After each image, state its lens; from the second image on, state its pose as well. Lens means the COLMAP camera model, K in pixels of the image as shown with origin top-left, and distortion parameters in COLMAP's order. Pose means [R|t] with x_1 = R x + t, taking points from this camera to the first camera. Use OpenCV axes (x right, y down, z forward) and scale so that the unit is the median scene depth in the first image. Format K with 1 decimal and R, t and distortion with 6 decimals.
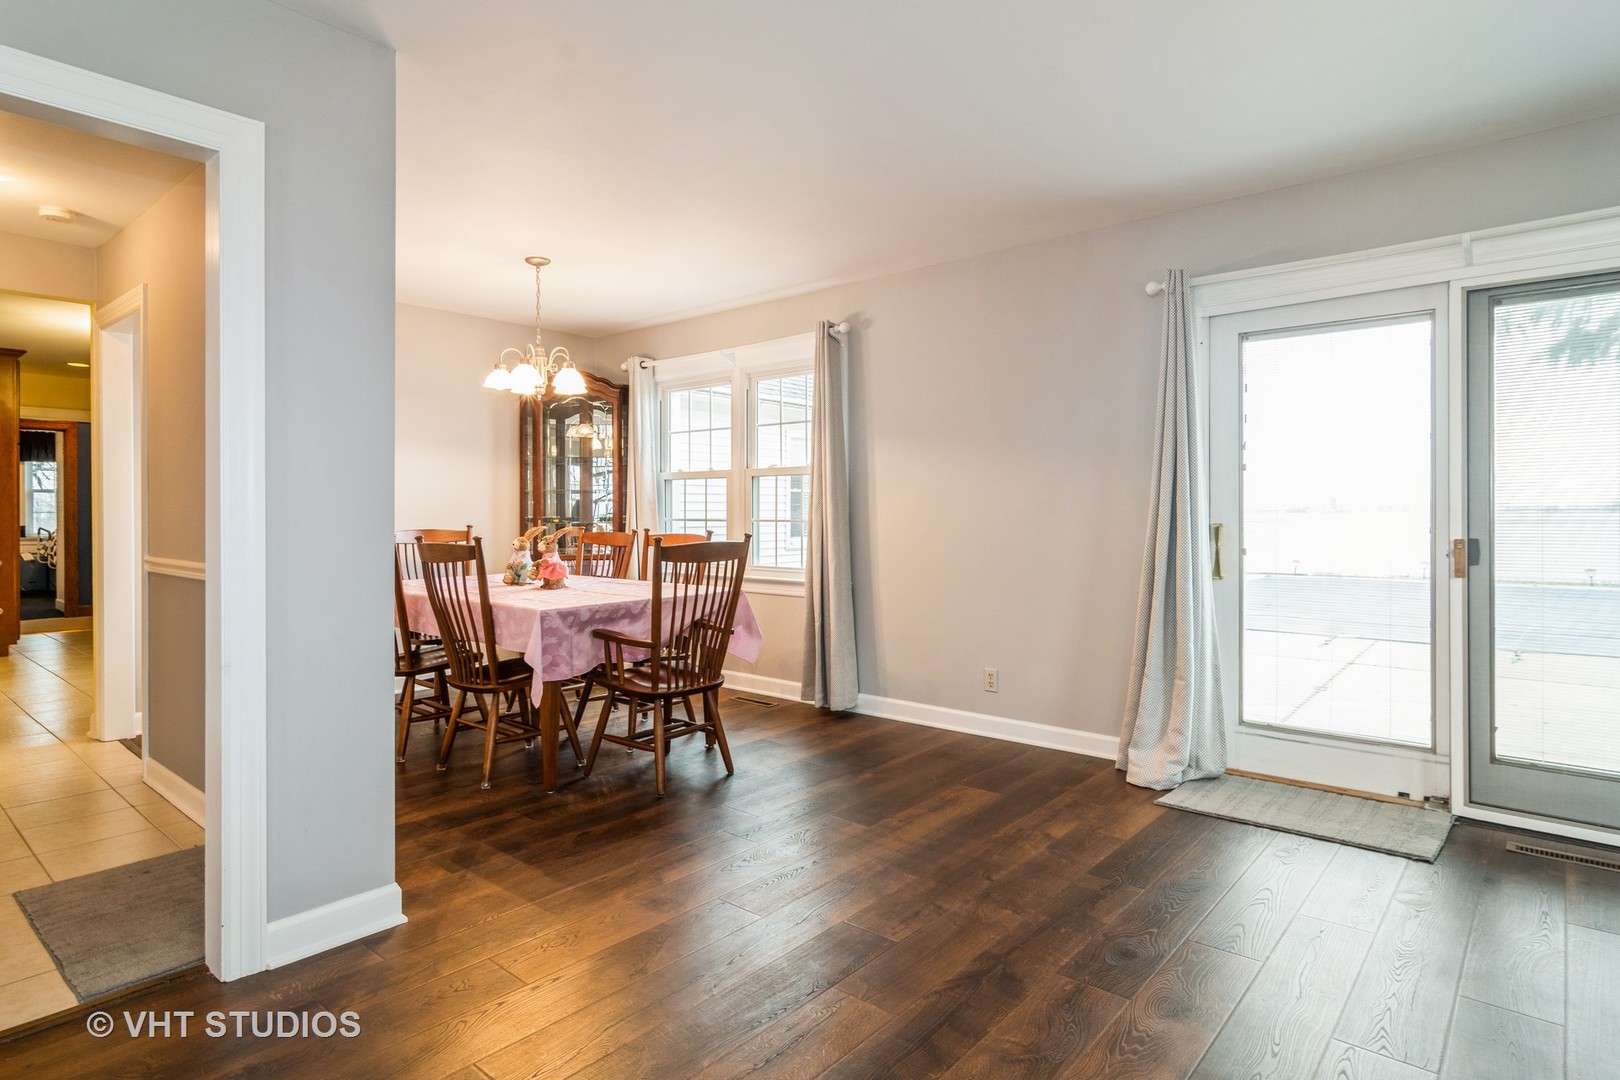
lens RADIAL K [[871.9, 0, 781.0], [0, 871.9, 515.4], [0, 0, 1]] dist [-0.006472, 0.000409]
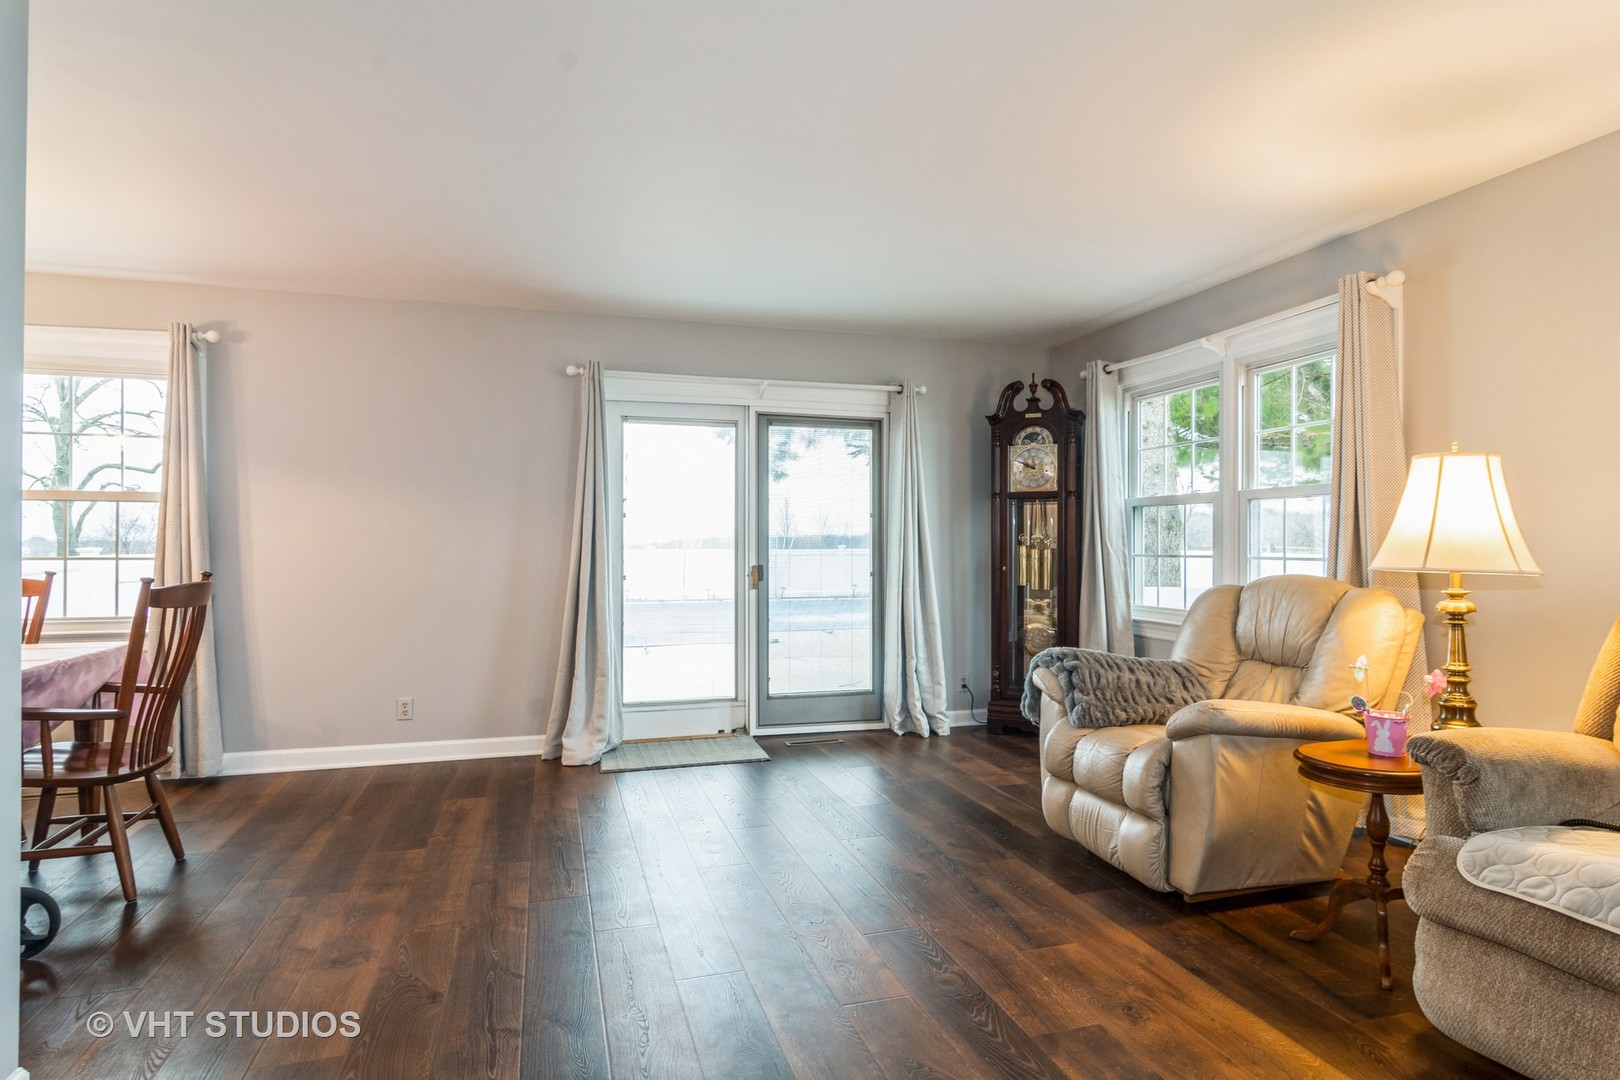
lens RADIAL K [[871.9, 0, 807.1], [0, 871.9, 546.0], [0, 0, 1]] dist [-0.006472, 0.000409]
pose [[0.521350, 0.004728, 0.853330, -0.487951], [0.000613, 0.999982, -0.005916, 0.000554], [-0.853343, 0.003607, 0.521338, 0.055181]]
